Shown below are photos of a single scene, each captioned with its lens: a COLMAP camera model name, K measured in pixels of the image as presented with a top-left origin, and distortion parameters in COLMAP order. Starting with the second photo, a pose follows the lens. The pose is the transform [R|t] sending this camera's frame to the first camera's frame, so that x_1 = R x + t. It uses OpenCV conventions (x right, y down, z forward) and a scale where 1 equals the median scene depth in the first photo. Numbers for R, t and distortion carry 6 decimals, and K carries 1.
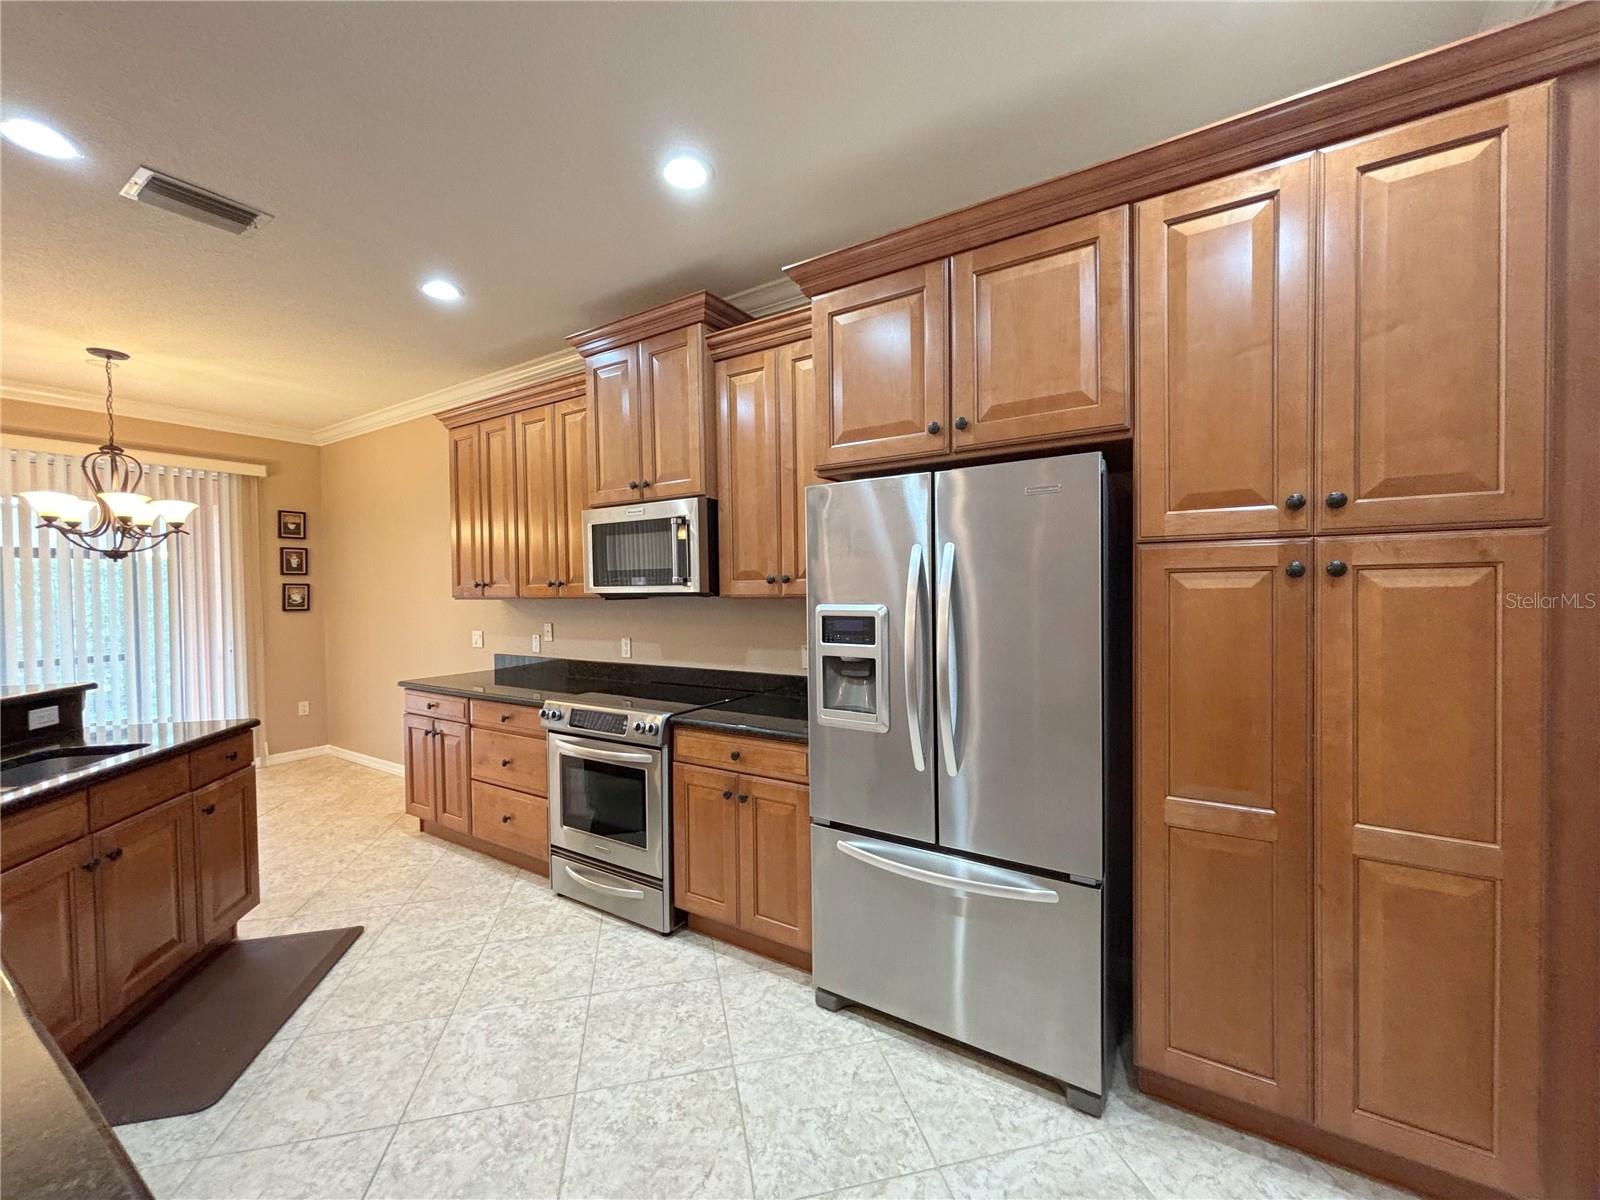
lens RADIAL K [[641.5, 0, 800.0], [0, 641.5, 600.0], [0, 0, 1]] dist [0.000329, -0.000166]
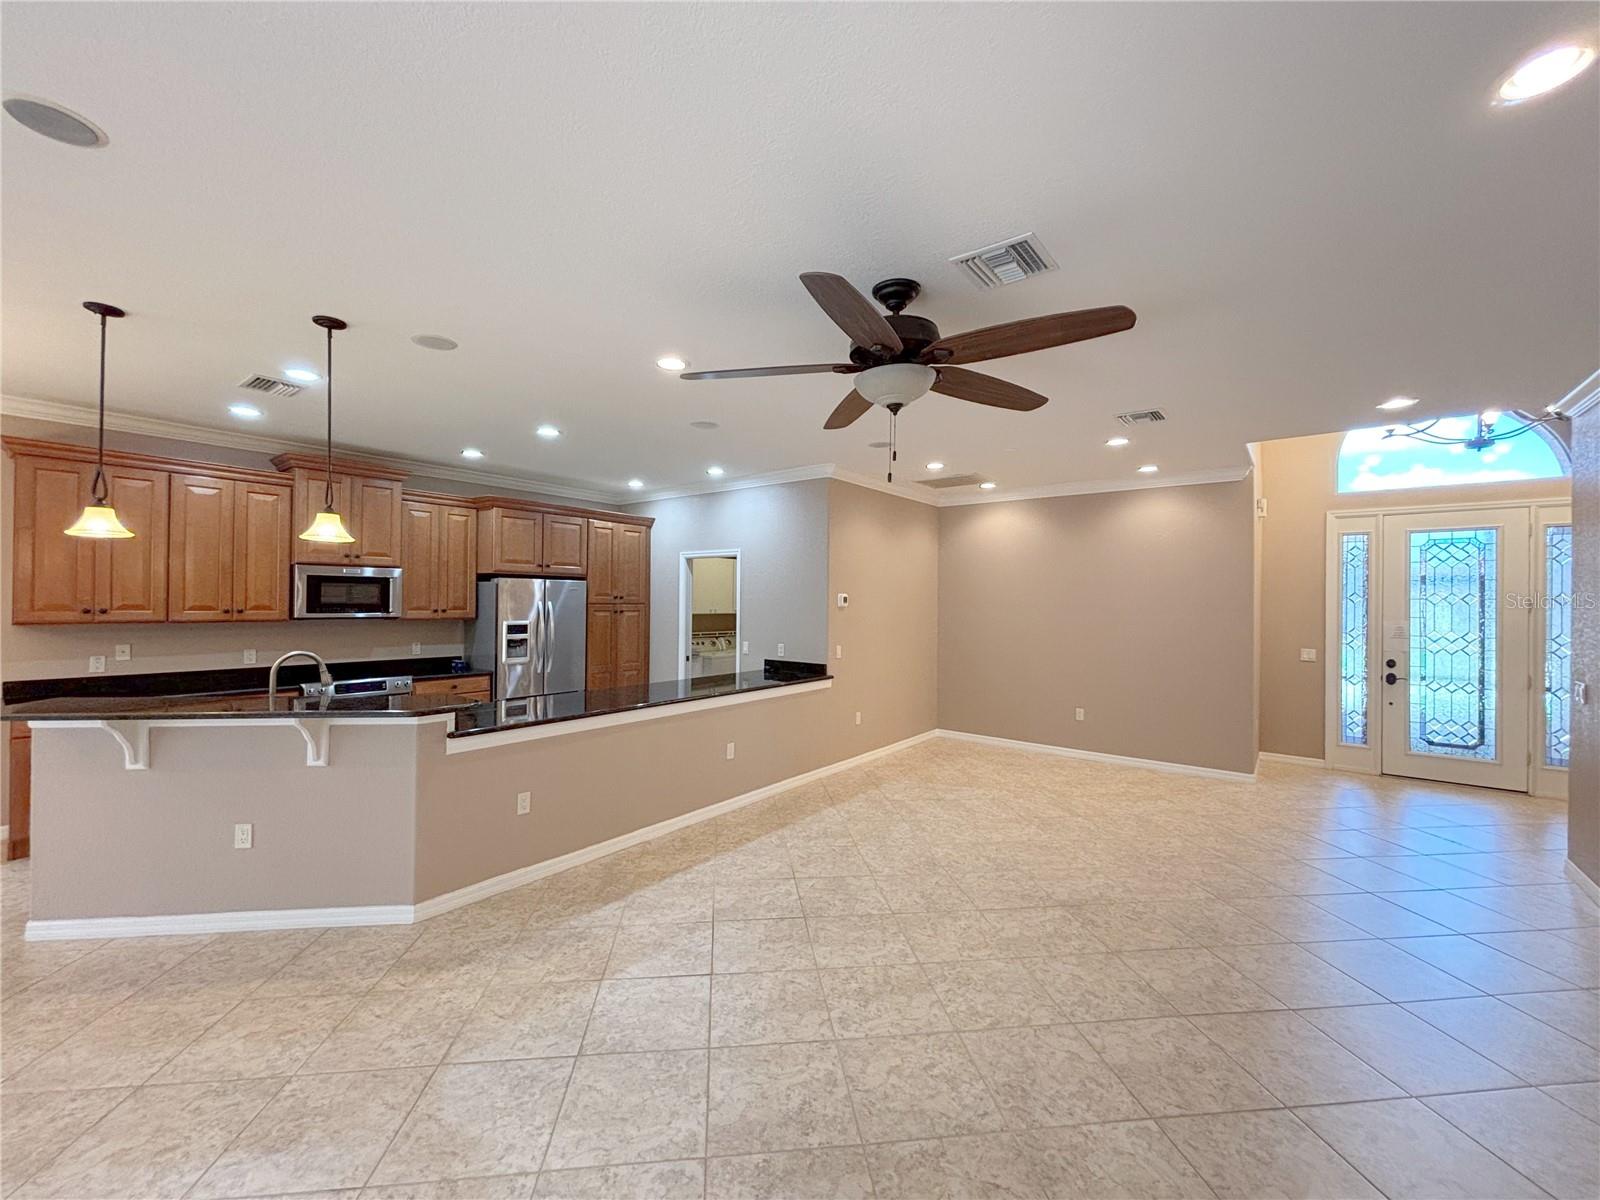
lens RADIAL K [[641.5, 0, 800.0], [0, 641.5, 600.0], [0, 0, 1]] dist [0.000329, -0.000166]
pose [[0.088924, 0.019677, 0.995844, -2.124468], [0.012172, 0.999709, -0.020840, -0.008517], [-0.995964, 0.013974, 0.088659, -0.424106]]
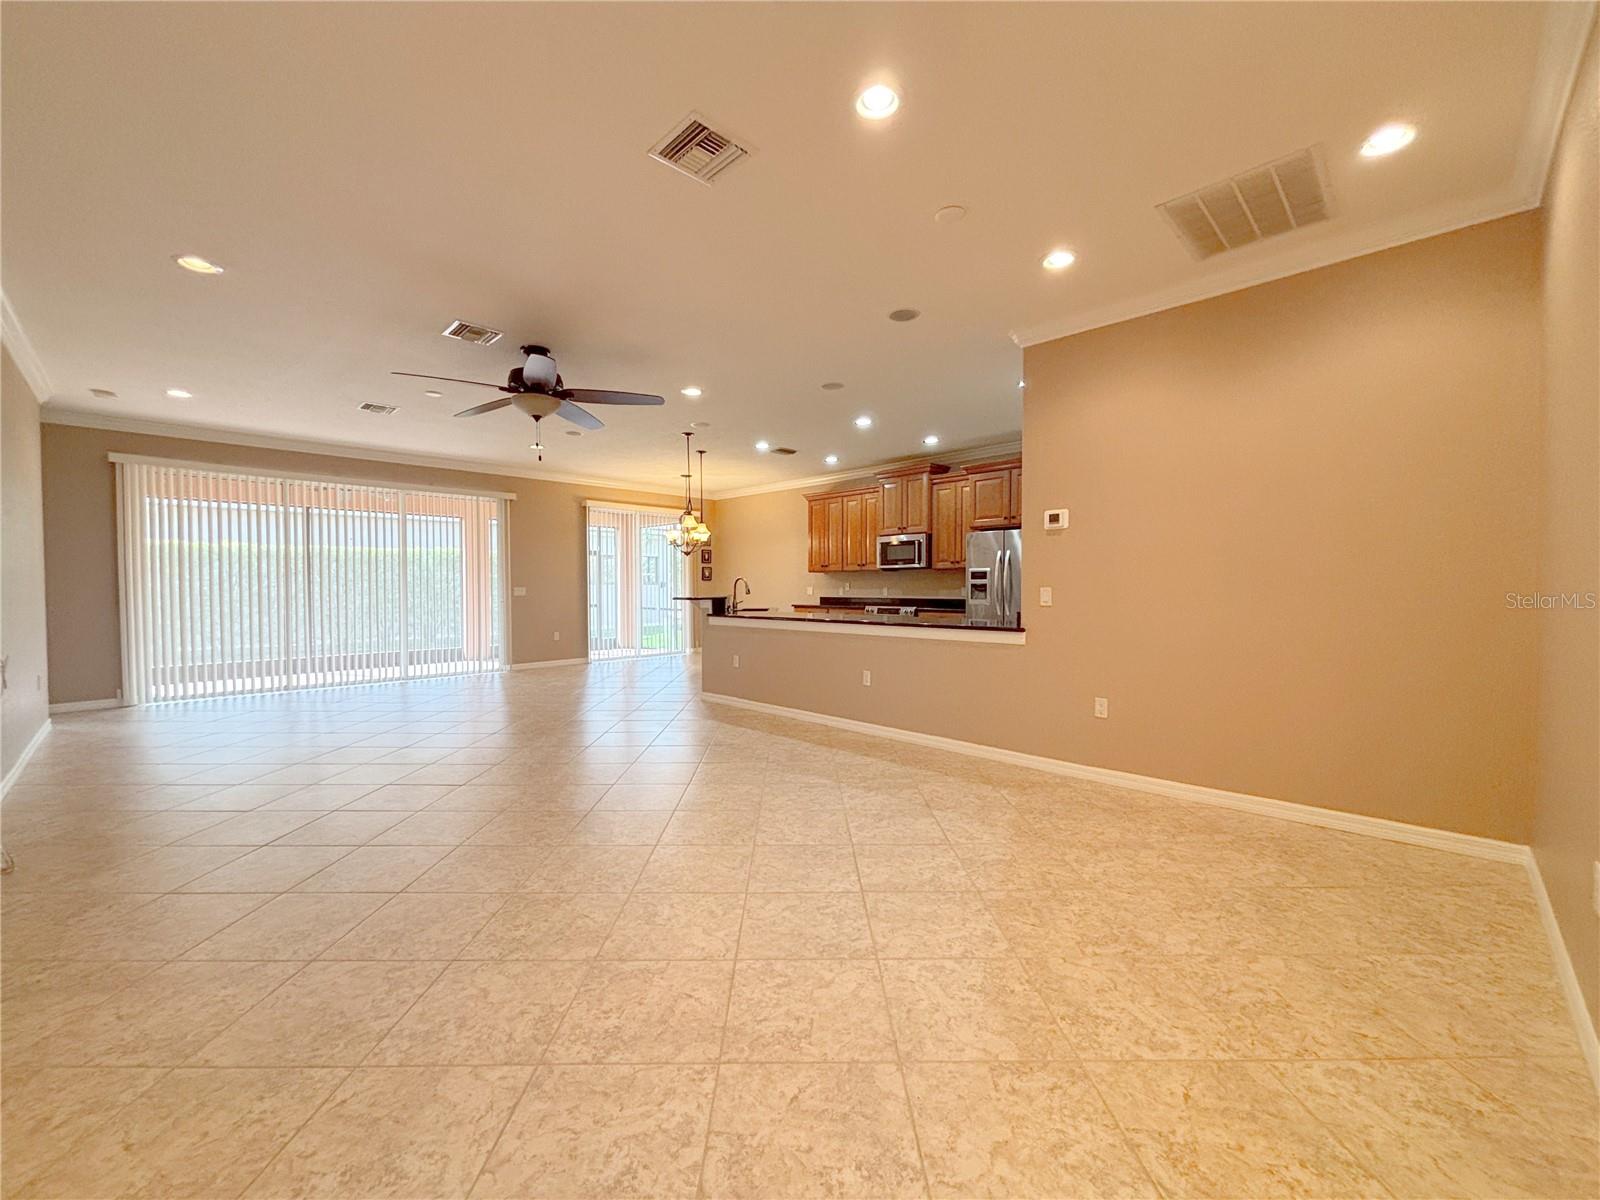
lens RADIAL K [[647.2, 0, 794.7], [0, 647.2, 614.1], [0, 0, 1]] dist [-0.000130, -0.000068]
pose [[0.977704, 0.023548, -0.208661, -0.124252], [-0.019408, 0.999573, 0.021864, 0.151064], [0.209087, -0.017327, 0.977744, -2.000473]]
